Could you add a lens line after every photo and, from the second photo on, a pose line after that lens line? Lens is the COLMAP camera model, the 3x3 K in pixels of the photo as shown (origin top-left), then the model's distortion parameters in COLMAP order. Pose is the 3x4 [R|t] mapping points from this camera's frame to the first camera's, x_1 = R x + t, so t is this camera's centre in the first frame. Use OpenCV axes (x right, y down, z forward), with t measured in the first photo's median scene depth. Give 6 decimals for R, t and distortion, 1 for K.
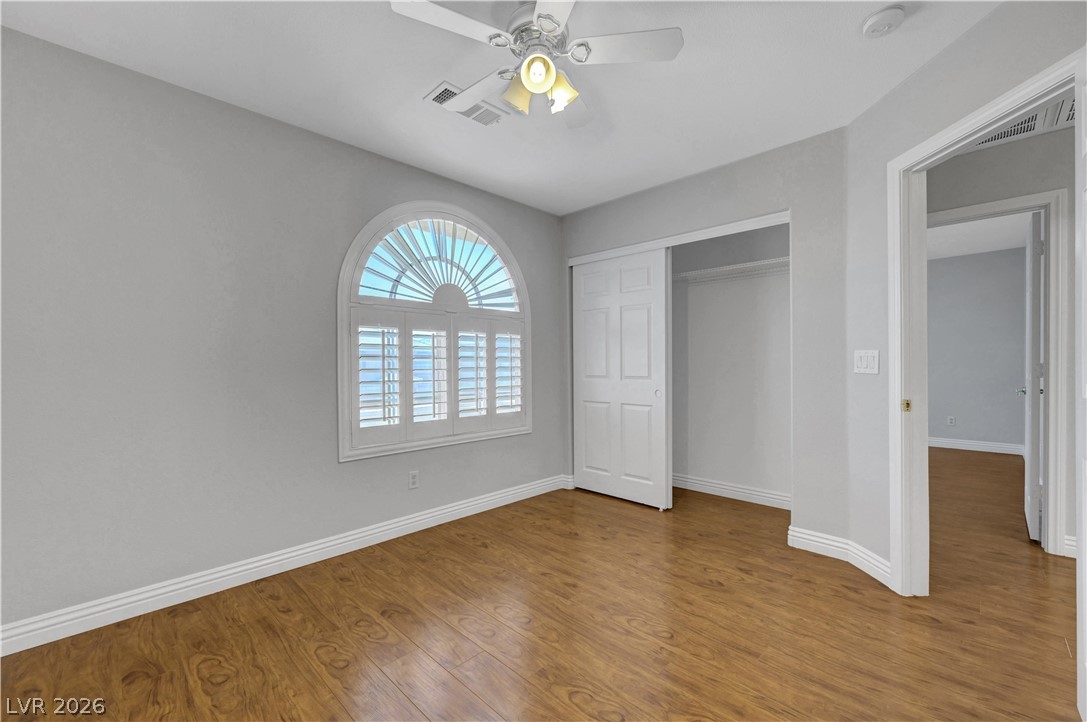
lens RADIAL K [[432.5, 0, 556.6], [0, 432.5, 367.8], [0, 0, 1]] dist [-0.000894, -0.000142]
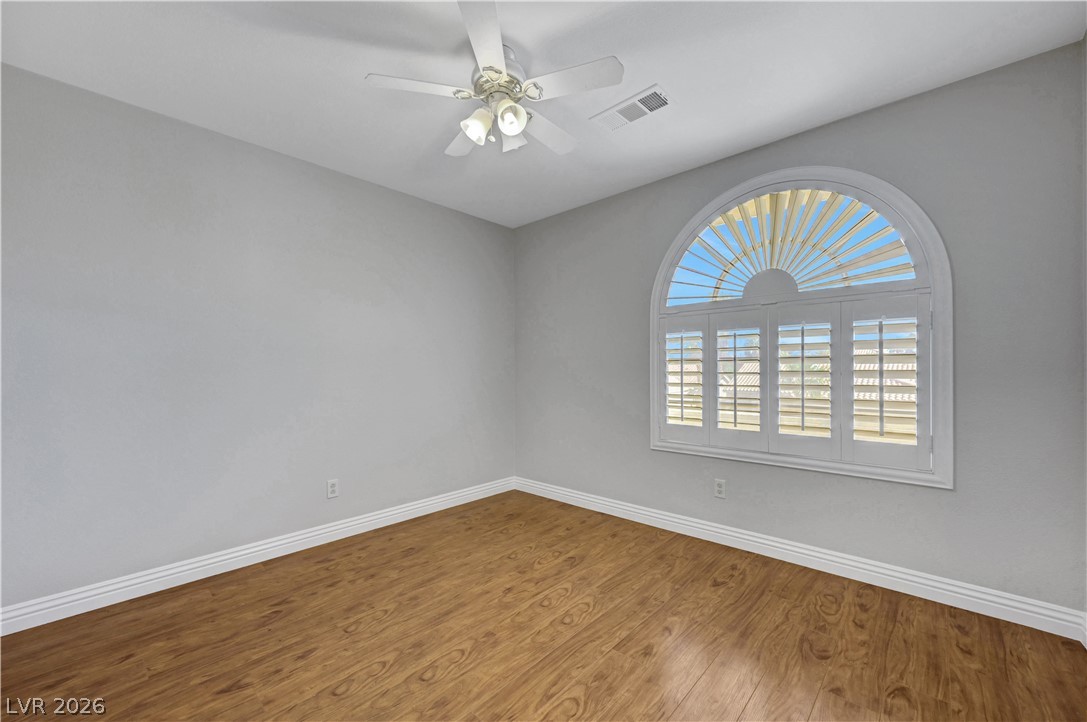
lens RADIAL K [[432.5, 0, 556.6], [0, 432.5, 367.8], [0, 0, 1]] dist [-0.000894, -0.000142]
pose [[0.039312, 0.001935, -0.999225, 0.648133], [-0.002410, 0.999995, 0.001842, -0.008211], [0.999224, 0.002336, 0.039317, 0.645471]]
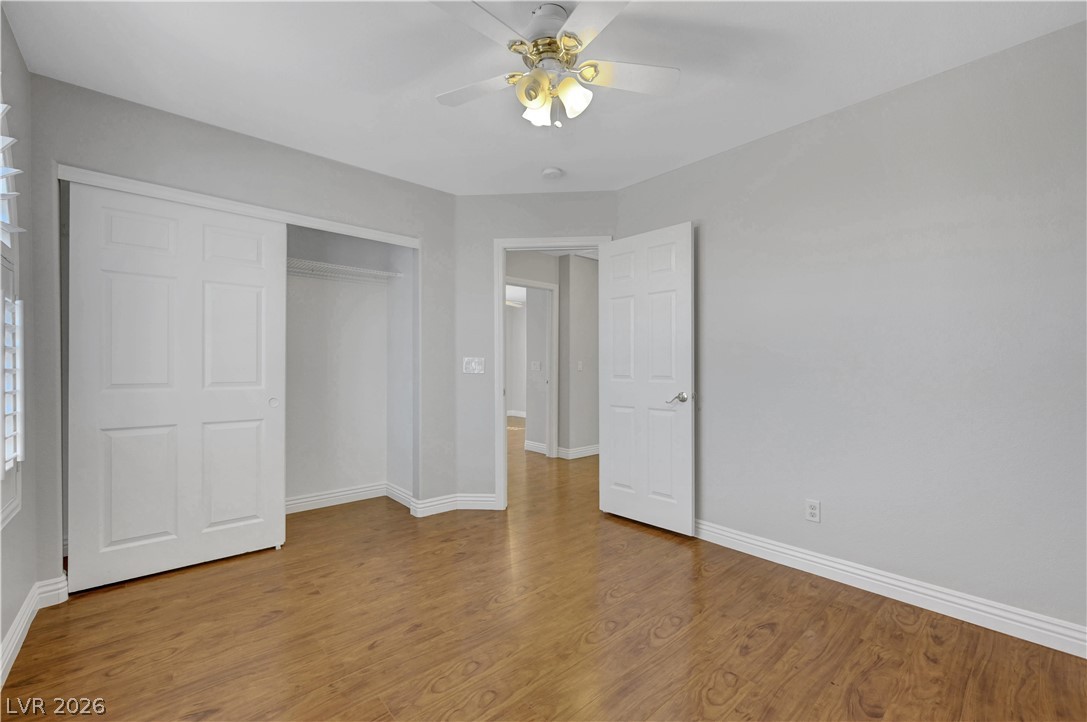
lens RADIAL K [[441.0, 0, 530.4], [0, 441.0, 364.6], [0, 0, 1]] dist [-0.000539, 0.000168]
pose [[0.117228, 0.010259, 0.993052, -0.639461], [0.005101, 0.999927, -0.010932, 0.001173], [-0.993092, 0.006347, 0.117167, 0.540362]]
